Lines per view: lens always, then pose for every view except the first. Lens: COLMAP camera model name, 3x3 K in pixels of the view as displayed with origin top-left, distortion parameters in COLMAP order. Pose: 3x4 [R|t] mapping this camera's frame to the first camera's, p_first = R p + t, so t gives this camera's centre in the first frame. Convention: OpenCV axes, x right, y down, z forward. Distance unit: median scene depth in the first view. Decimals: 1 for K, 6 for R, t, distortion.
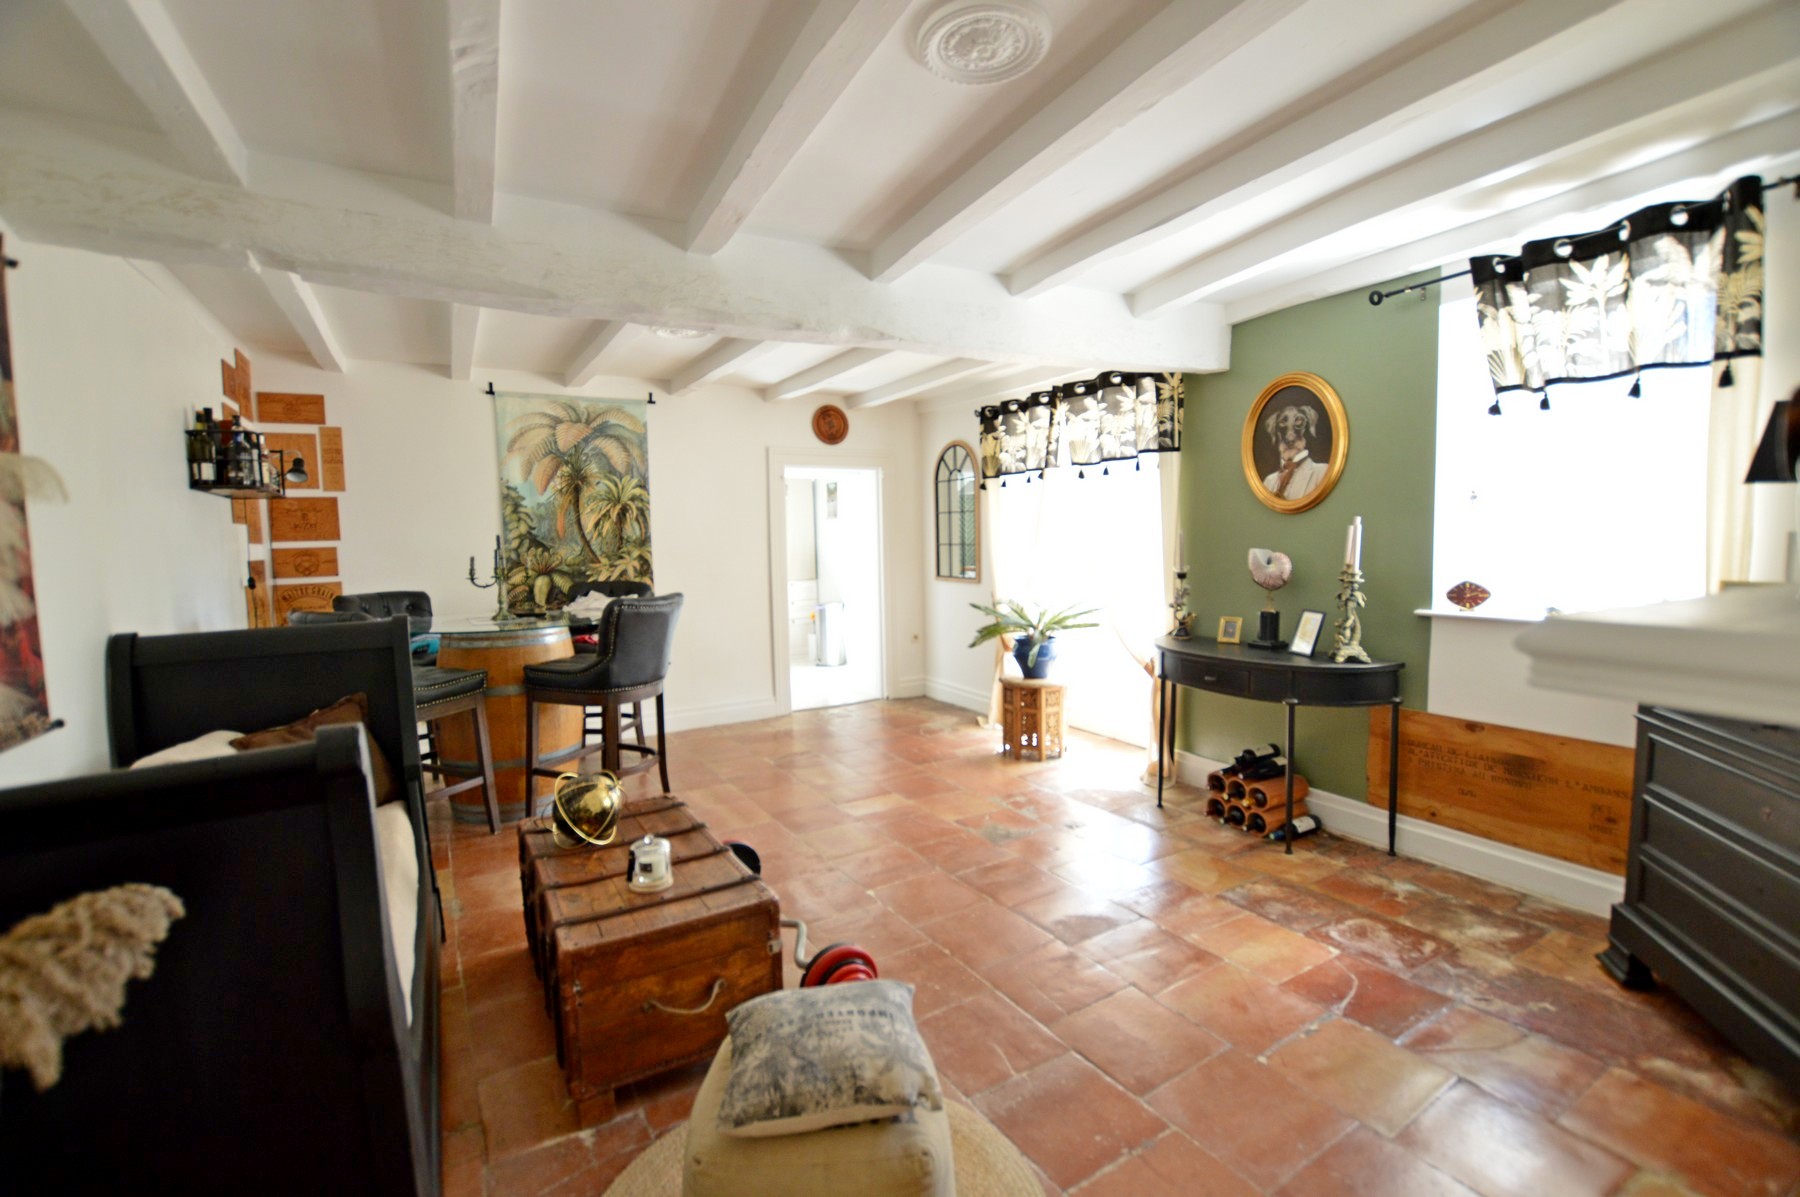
lens RADIAL K [[804.1, 0, 900.0], [0, 804.1, 598.5], [0, 0, 1]] dist [-0.031605, 0.003932]
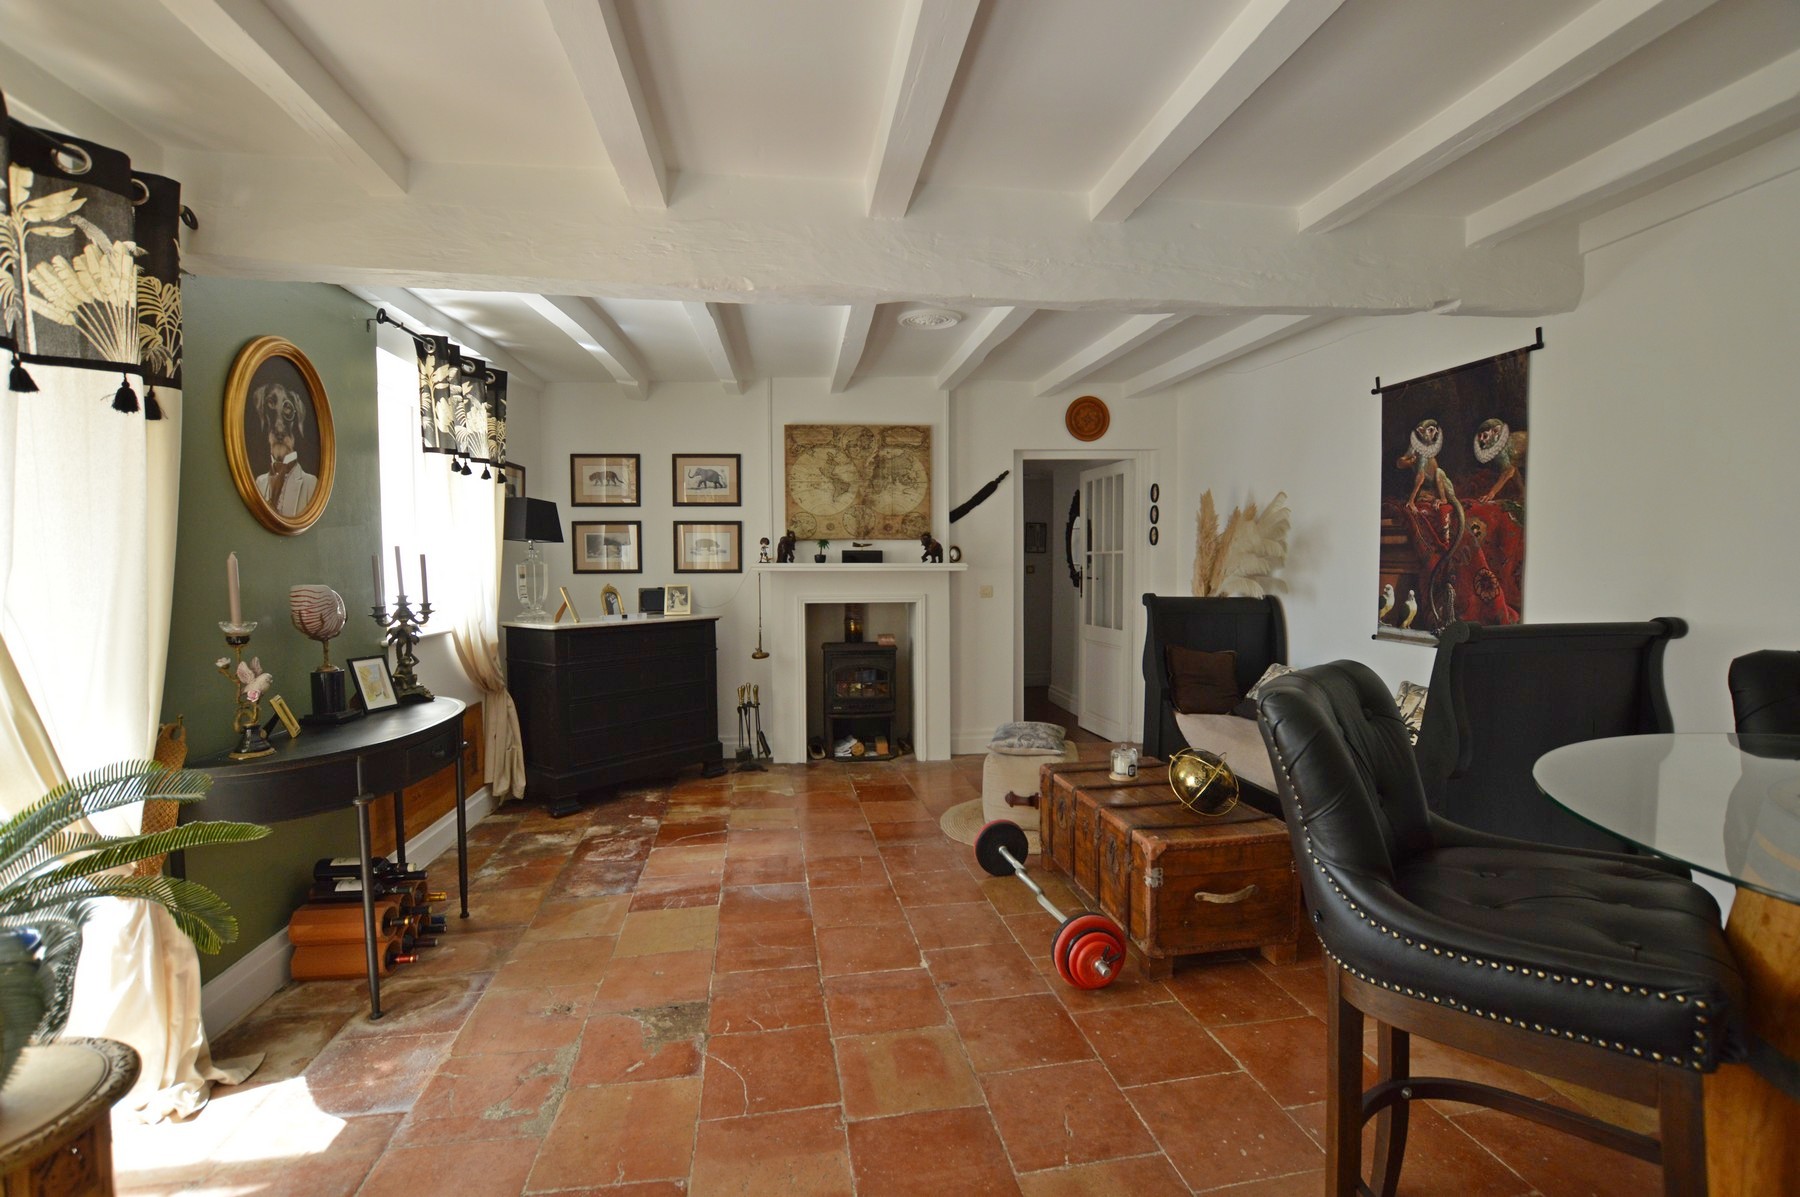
lens RADIAL K [[804.1, 0, 900.0], [0, 804.1, 598.5], [0, 0, 1]] dist [-0.031605, 0.003932]
pose [[-0.932315, 0.016635, 0.361265, -0.315895], [0.061230, 0.991781, 0.112349, -0.111806], [-0.356426, 0.126864, -0.925670, 1.697323]]
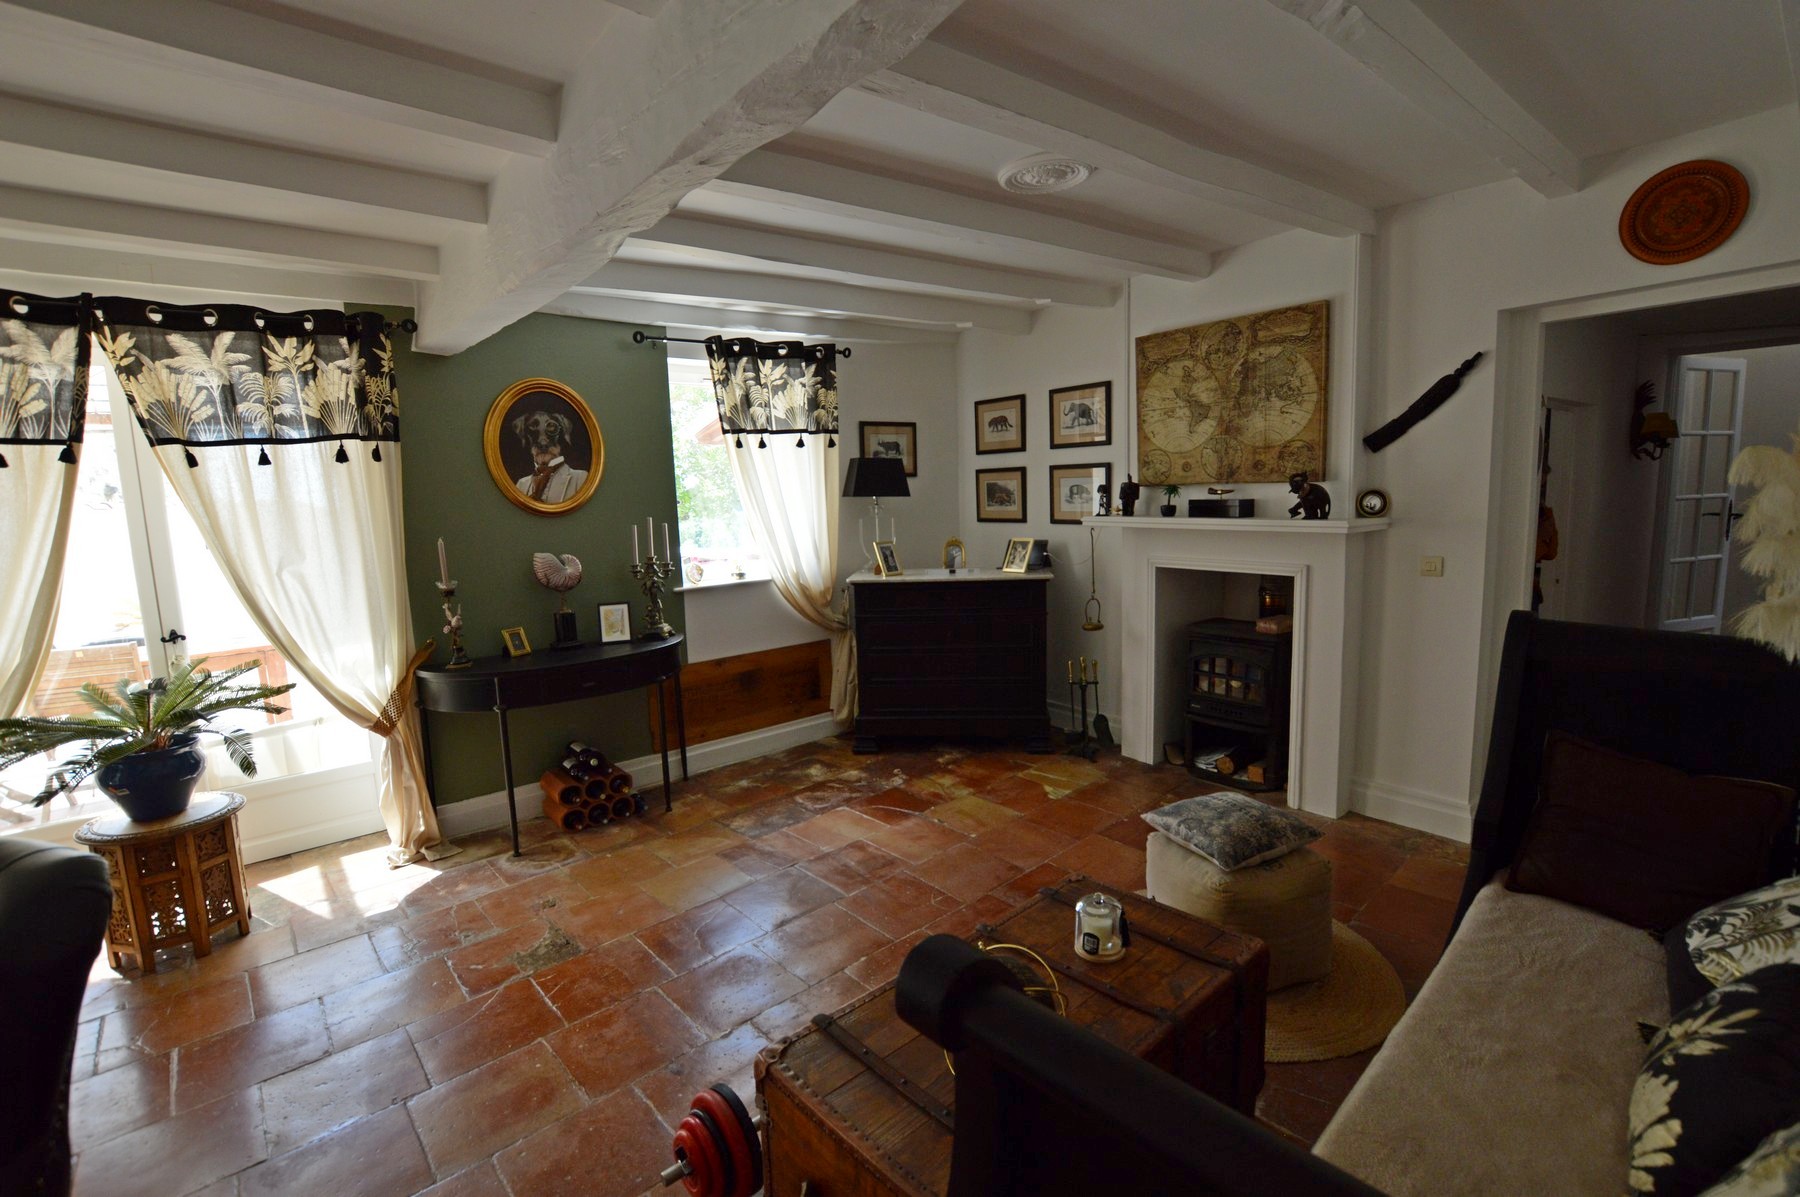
lens RADIAL K [[804.1, 0, 900.0], [0, 804.1, 598.5], [0, 0, 1]] dist [-0.031605, 0.003932]
pose [[-0.200550, -0.097158, 0.974854, -0.710247], [0.120601, 0.985053, 0.122985, -0.087137], [-0.972232, 0.142233, -0.185835, 0.894134]]
